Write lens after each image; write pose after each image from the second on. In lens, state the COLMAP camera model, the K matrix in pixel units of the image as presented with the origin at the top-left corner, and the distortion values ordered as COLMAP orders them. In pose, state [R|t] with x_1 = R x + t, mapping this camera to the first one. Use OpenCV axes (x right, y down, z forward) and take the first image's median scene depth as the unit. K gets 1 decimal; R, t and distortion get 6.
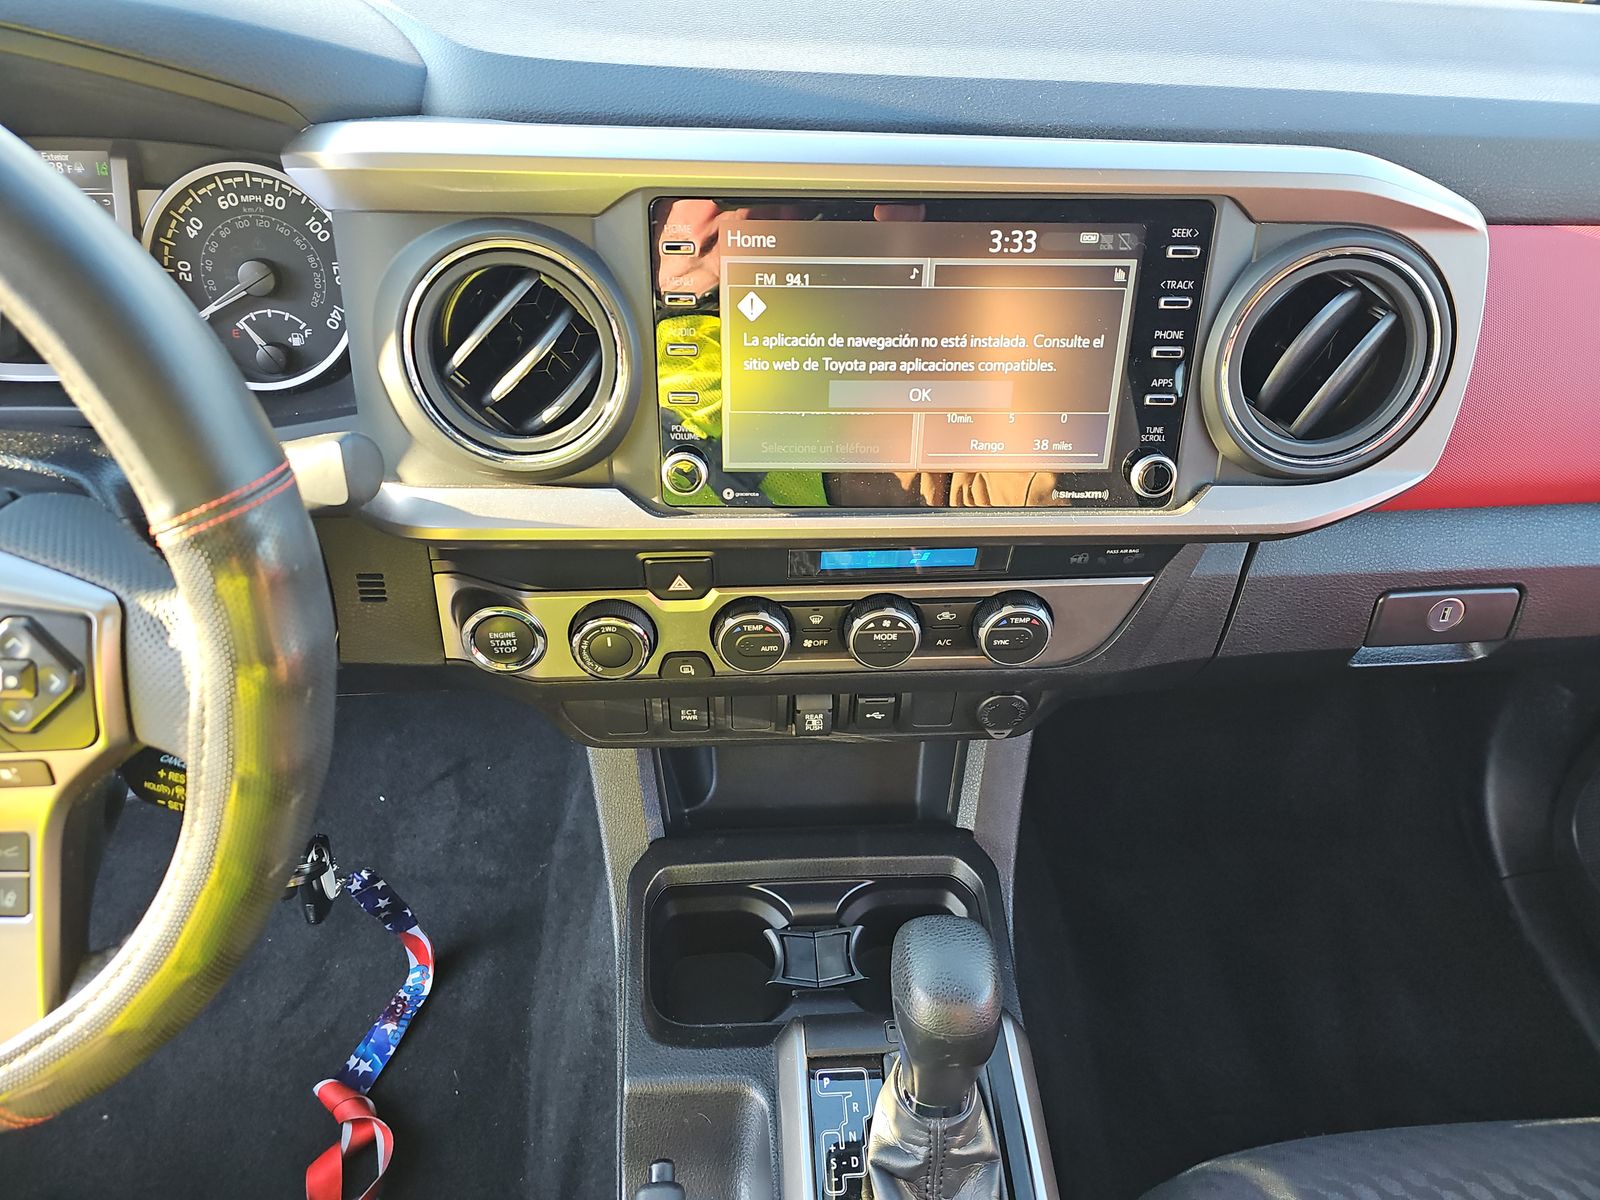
lens RADIAL K [[1040.8, 0, 798.8], [0, 1040.8, 592.9], [0, 0, 1]] dist [0.018908, -0.005020]
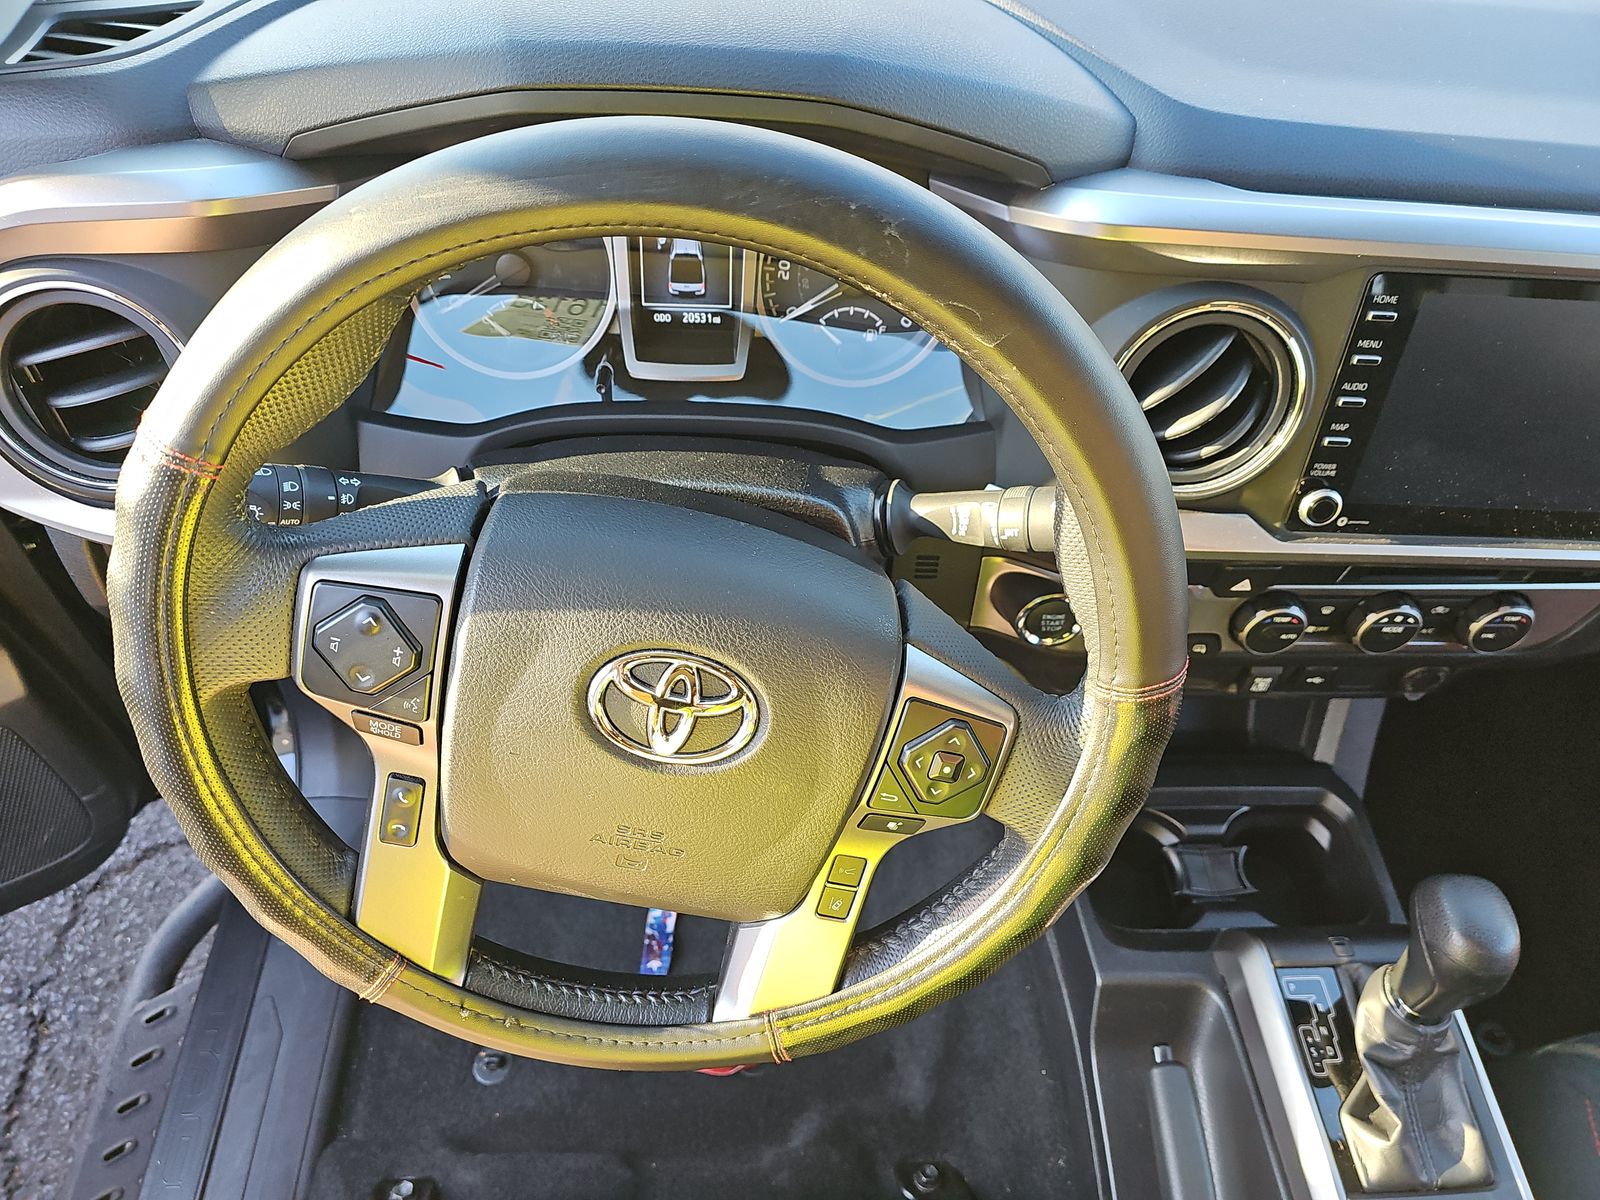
lens RADIAL K [[1040.8, 0, 800.3], [0, 1040.8, 612.4], [0, 0, 1]] dist [0.018908, -0.005020]
pose [[0.999066, 0.030633, 0.030476, -0.593248], [-0.035606, 0.983207, 0.178985, -0.156212], [-0.024482, -0.179903, 0.983380, -0.103201]]
